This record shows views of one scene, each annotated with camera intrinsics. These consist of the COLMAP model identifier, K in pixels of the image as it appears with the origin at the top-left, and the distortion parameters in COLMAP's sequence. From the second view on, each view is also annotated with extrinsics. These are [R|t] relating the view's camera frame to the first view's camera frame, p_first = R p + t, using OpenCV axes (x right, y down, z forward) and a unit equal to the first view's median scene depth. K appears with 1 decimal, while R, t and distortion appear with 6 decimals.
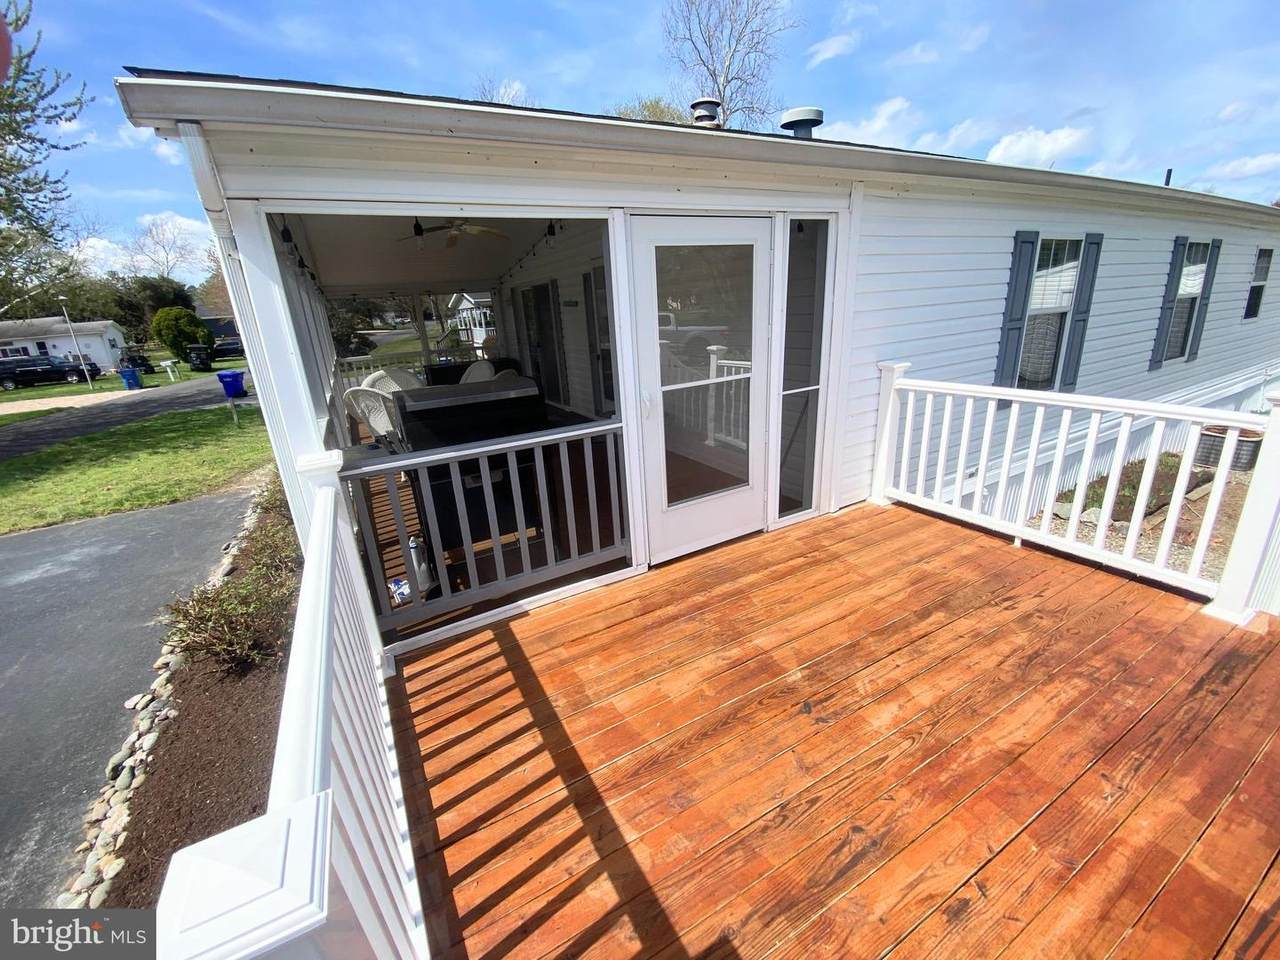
lens RADIAL K [[522.5, 0, 643.2], [0, 522.5, 475.8], [0, 0, 1]] dist [0.006511, -0.003187]
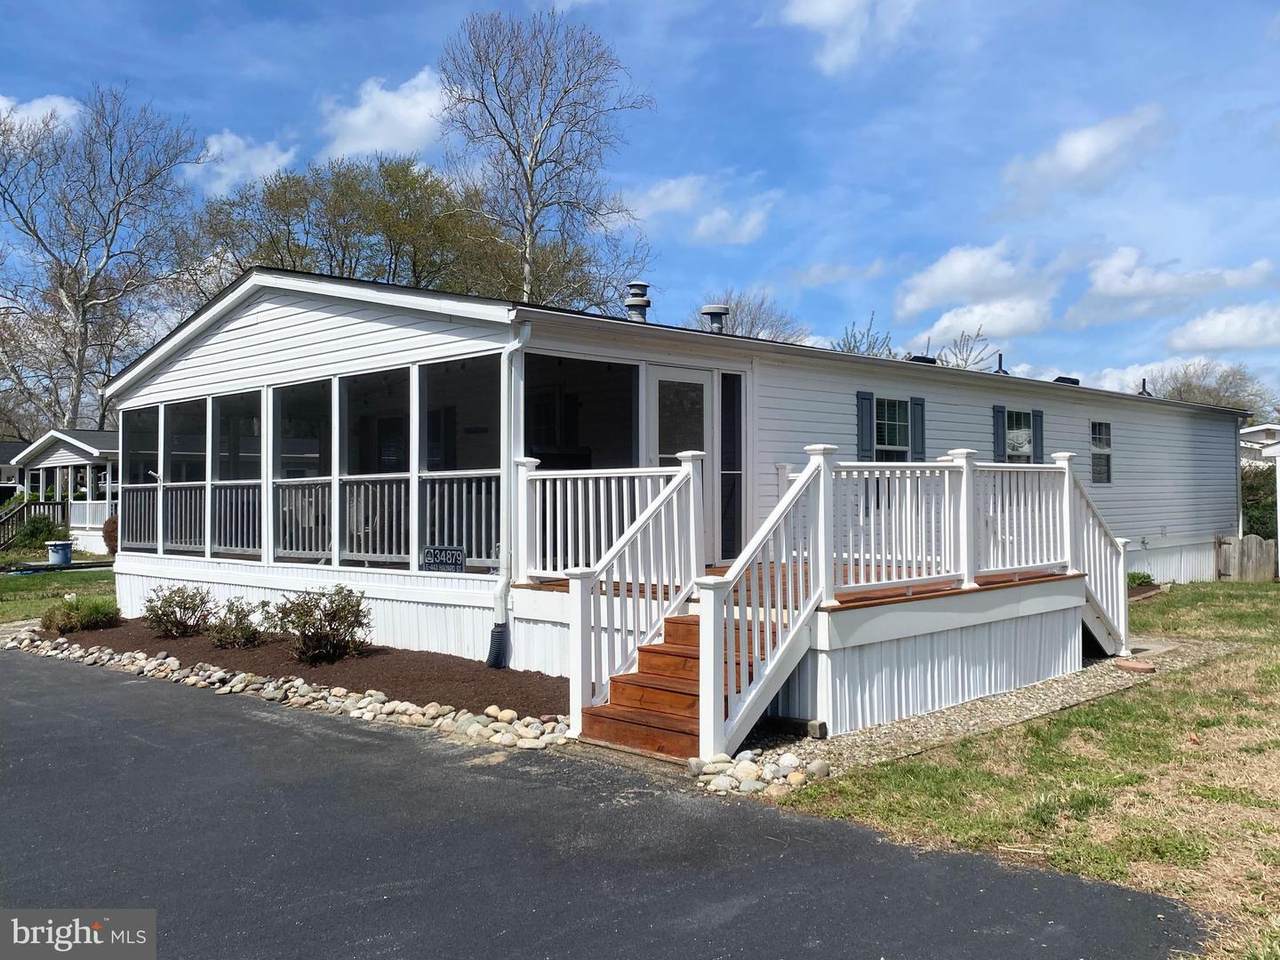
lens RADIAL K [[1108.9, 0, 637.7], [0, 1108.9, 483.6], [0, 0, 1]] dist [0.060603, -0.026432]
pose [[0.962944, 0.050498, 0.264930, -0.717702], [0.040643, 0.943926, -0.327645, 0.802455], [-0.266620, 0.326272, 0.906896, -1.634839]]
